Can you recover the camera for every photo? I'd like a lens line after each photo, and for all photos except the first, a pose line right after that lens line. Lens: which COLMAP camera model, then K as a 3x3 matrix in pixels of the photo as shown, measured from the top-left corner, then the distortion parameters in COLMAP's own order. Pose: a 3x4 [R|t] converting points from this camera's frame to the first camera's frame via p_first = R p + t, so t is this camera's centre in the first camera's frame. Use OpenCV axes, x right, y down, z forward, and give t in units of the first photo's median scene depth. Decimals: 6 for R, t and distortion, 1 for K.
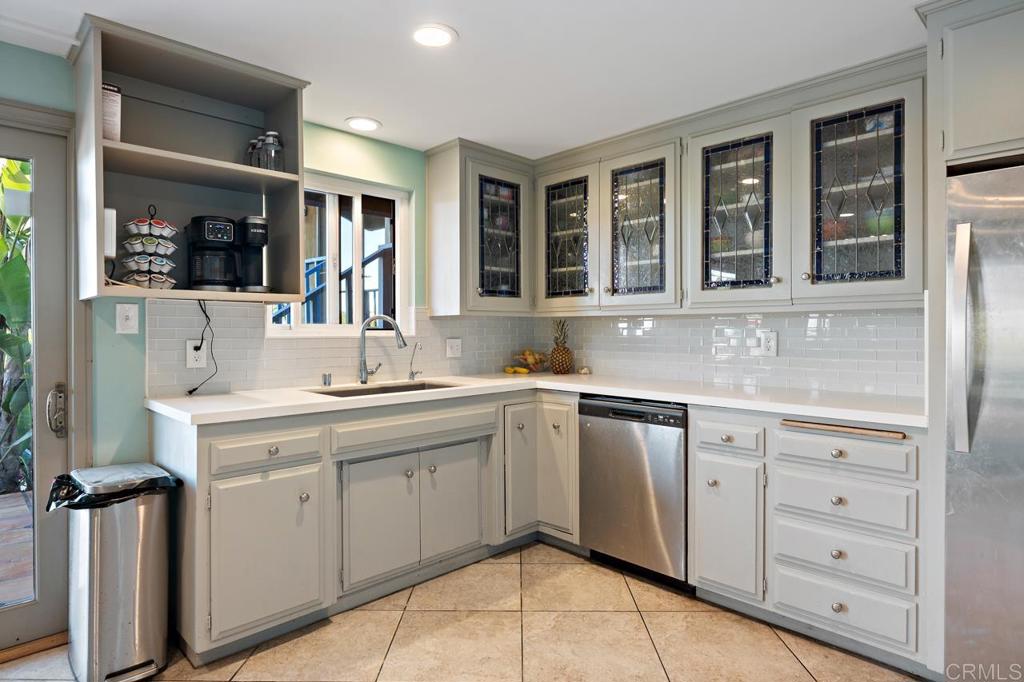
lens RADIAL K [[578.0, 0, 513.8], [0, 578.0, 336.3], [0, 0, 1]] dist [-0.001412, 0.000131]
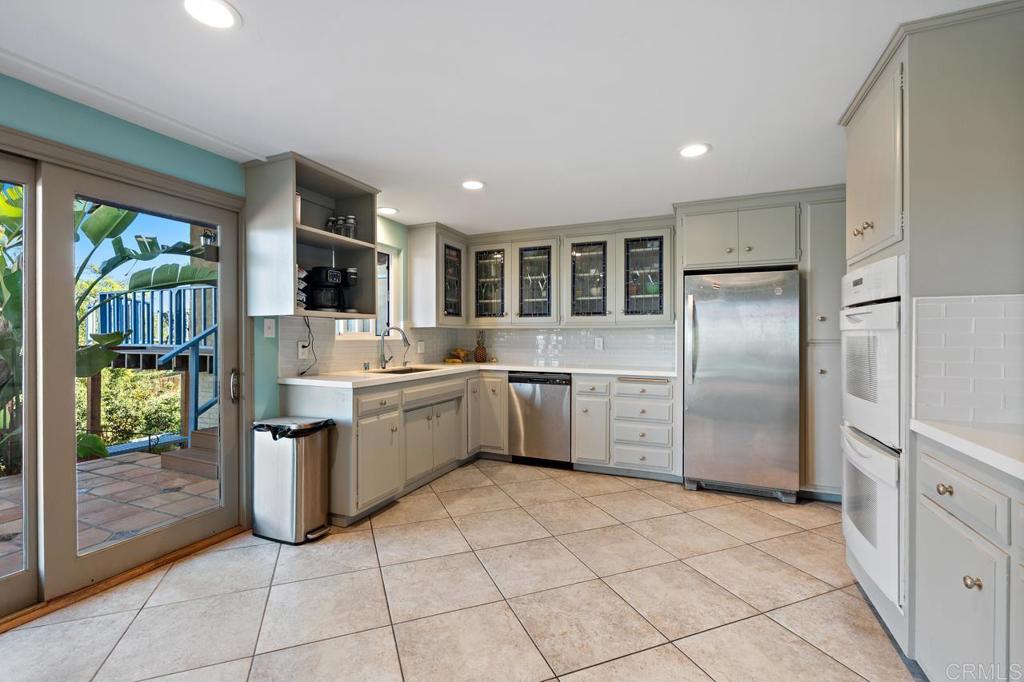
lens RADIAL K [[460.4, 0, 508.1], [0, 460.4, 342.9], [0, 0, 1]] dist [0.000525, 0.000185]
pose [[0.925255, -0.001503, 0.379343, -0.498591], [0.000858, 0.999998, 0.001869, 0.008454], [-0.379345, -0.001404, 0.925254, -0.387253]]
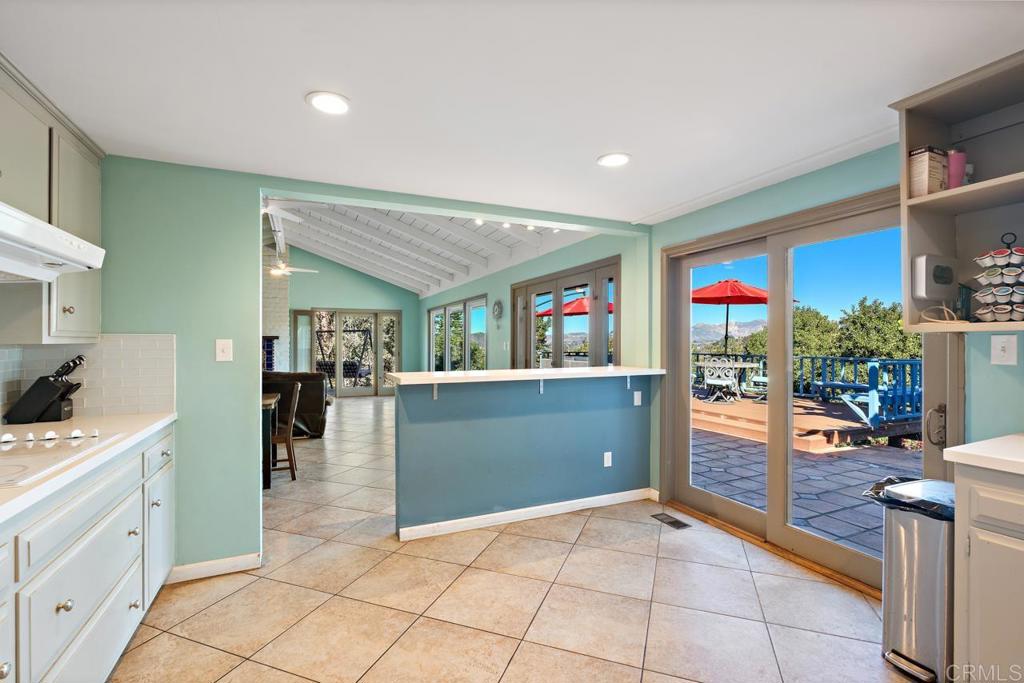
lens RADIAL K [[460.4, 0, 508.1], [0, 460.4, 343.4], [0, 0, 1]] dist [0.000525, 0.000185]
pose [[-0.349088, 0.002610, -0.937086, 0.350671], [-0.007844, 0.999953, 0.005707, -0.035891], [0.937057, 0.009343, -0.349051, 0.432487]]
